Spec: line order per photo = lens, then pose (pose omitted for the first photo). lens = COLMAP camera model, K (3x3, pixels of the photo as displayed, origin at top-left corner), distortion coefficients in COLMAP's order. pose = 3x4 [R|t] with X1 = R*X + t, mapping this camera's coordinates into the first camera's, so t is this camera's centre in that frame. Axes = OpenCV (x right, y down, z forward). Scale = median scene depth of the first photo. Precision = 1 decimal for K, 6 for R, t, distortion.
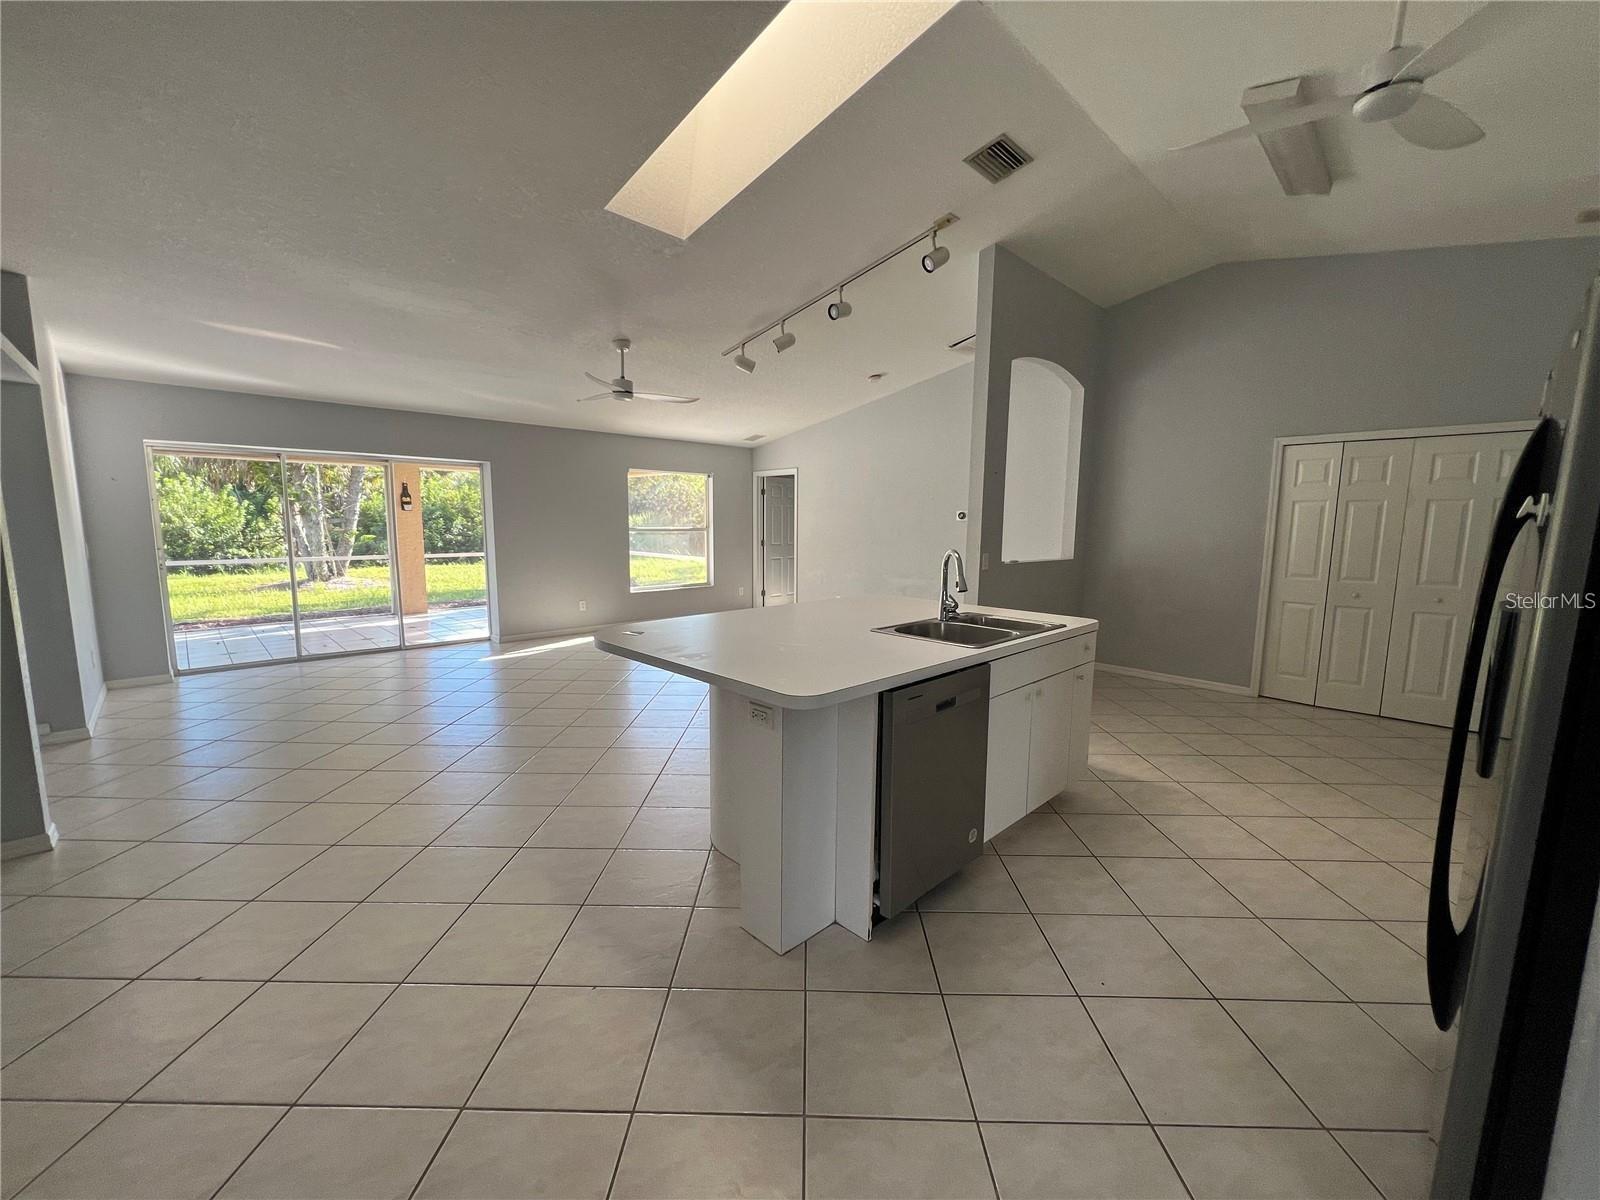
lens RADIAL K [[637.6, 0, 797.4], [0, 637.6, 602.6], [0, 0, 1]] dist [0.001841, 0.000185]
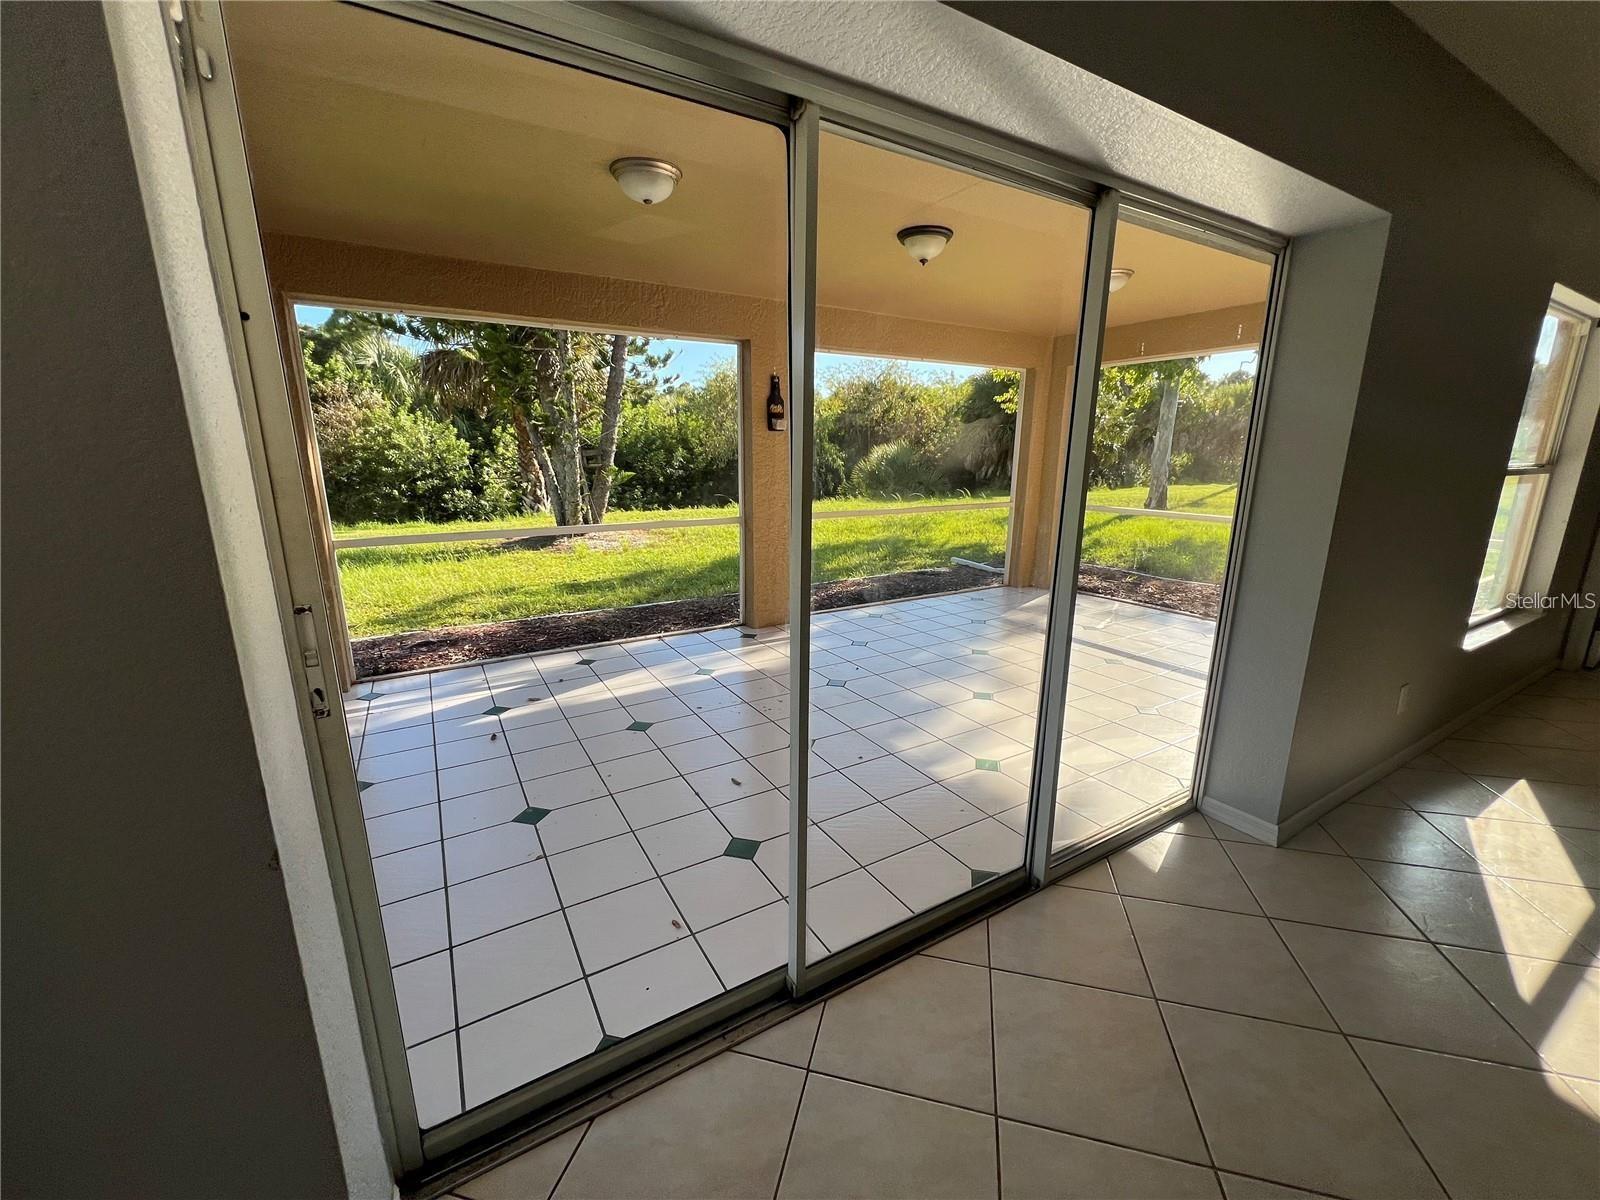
lens RADIAL K [[637.6, 0, 801.0], [0, 637.6, 599.8], [0, 0, 1]] dist [0.001841, 0.000185]
pose [[0.973511, 0.045557, -0.224056, -0.324496], [-0.022636, 0.994338, 0.103827, -0.042919], [0.227518, -0.096005, 0.969030, 0.337769]]
